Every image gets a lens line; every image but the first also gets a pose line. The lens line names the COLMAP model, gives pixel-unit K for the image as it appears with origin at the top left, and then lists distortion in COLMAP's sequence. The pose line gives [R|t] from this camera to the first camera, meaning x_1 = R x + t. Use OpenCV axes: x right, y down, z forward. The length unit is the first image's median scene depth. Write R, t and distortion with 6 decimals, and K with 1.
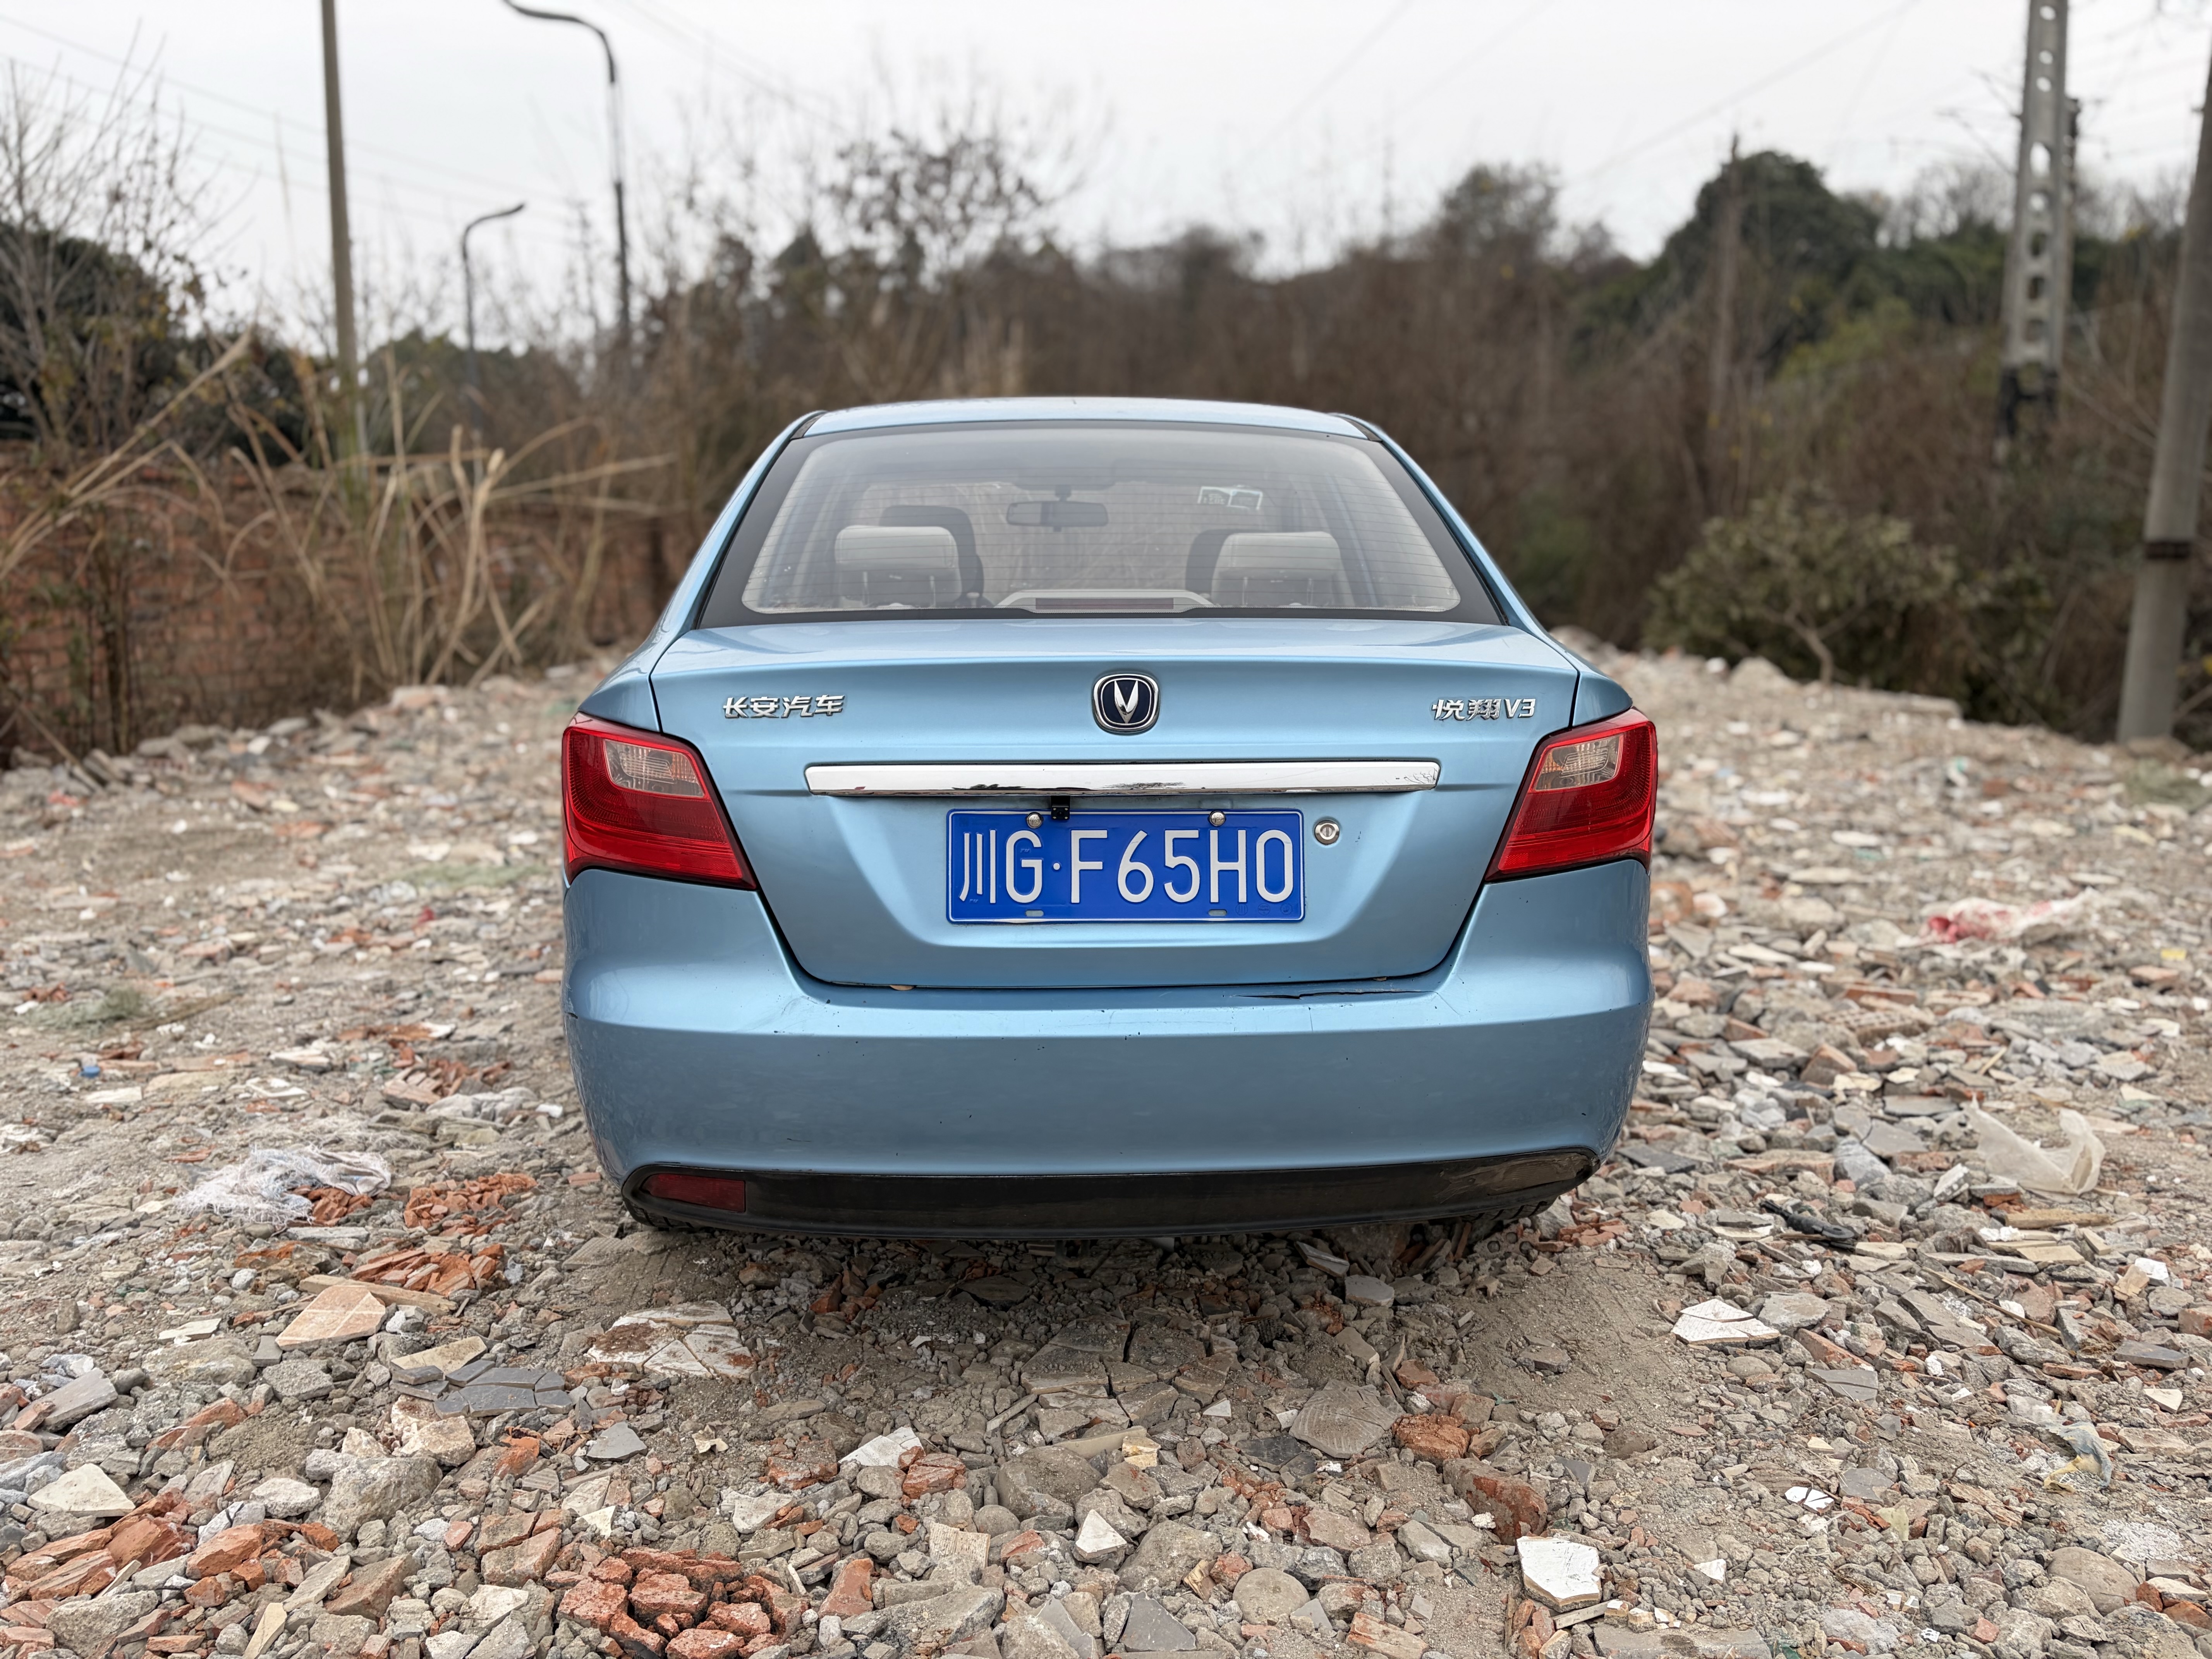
lens RADIAL K [[1675.4, 0, 1087.5], [0, 1675.4, 833.5], [0, 0, 1]] dist [0.076311, -0.085515]
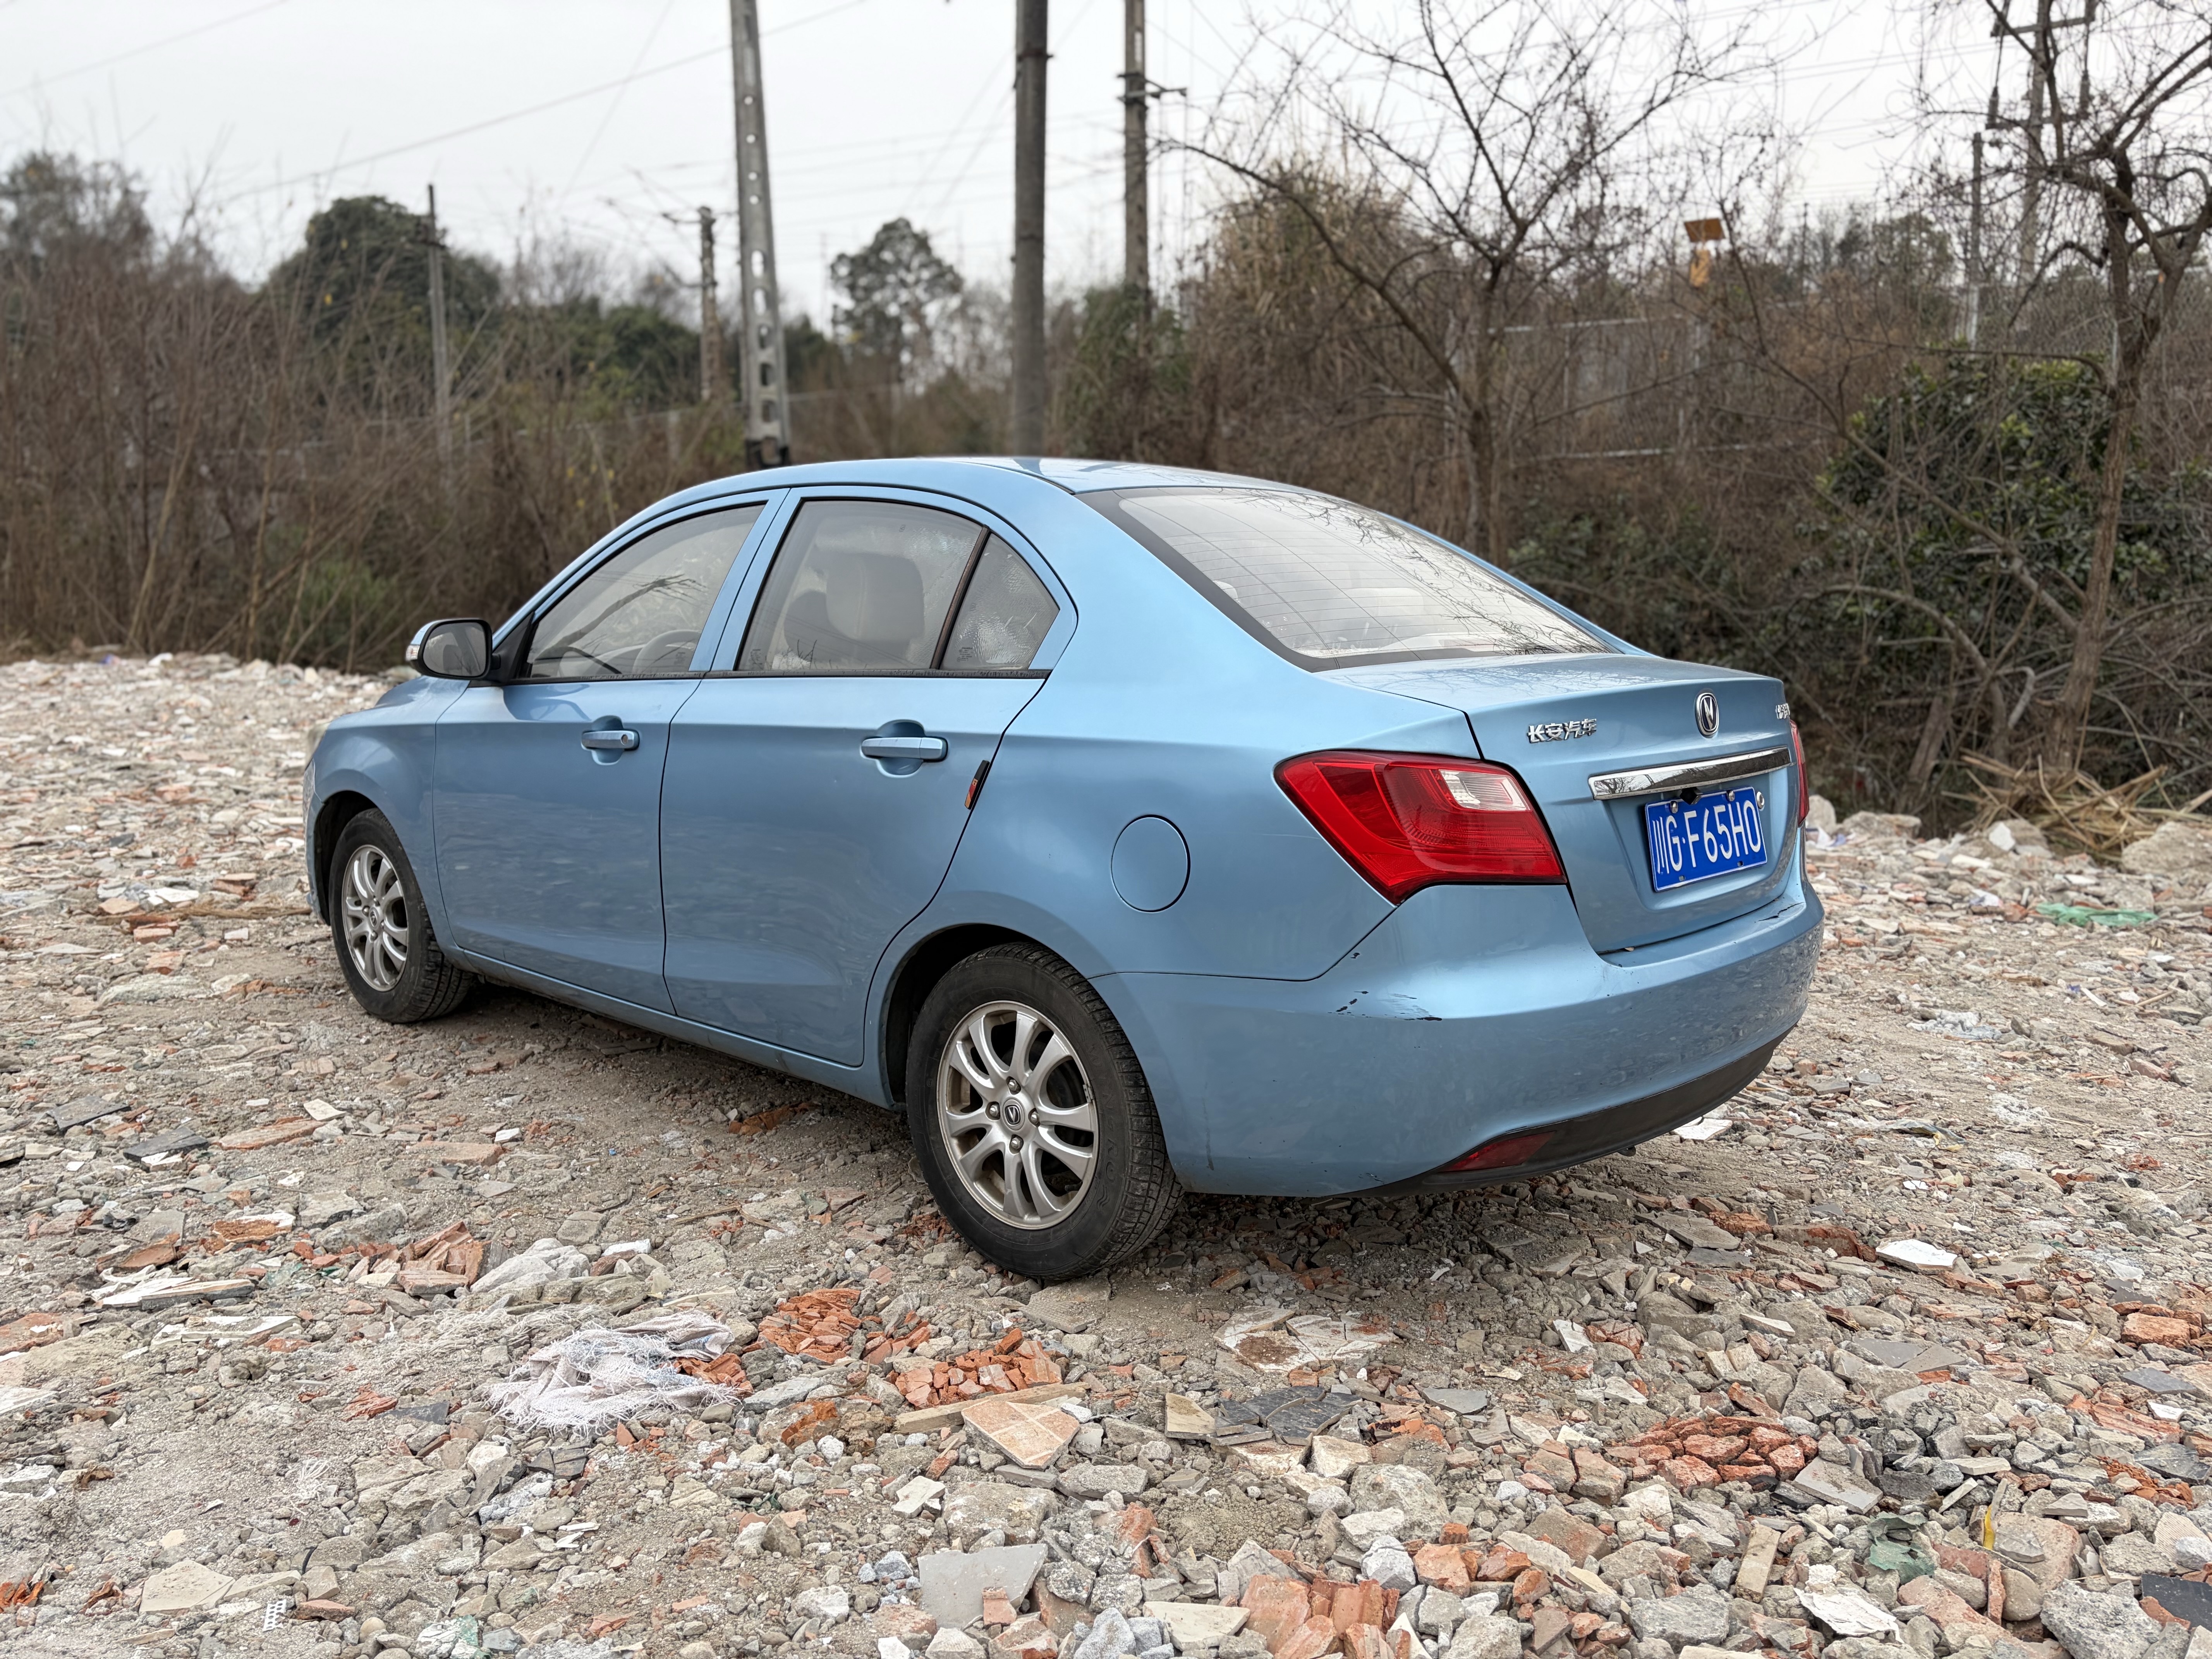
lens RADIAL K [[1675.4, 0, 1087.5], [0, 1675.4, 833.5], [0, 0, 1]] dist [0.076311, -0.085515]
pose [[0.705523, -0.090566, 0.702876, -1.251519], [0.107339, 0.994014, 0.020336, -0.061929], [-0.700511, 0.061098, 0.711022, 0.377279]]
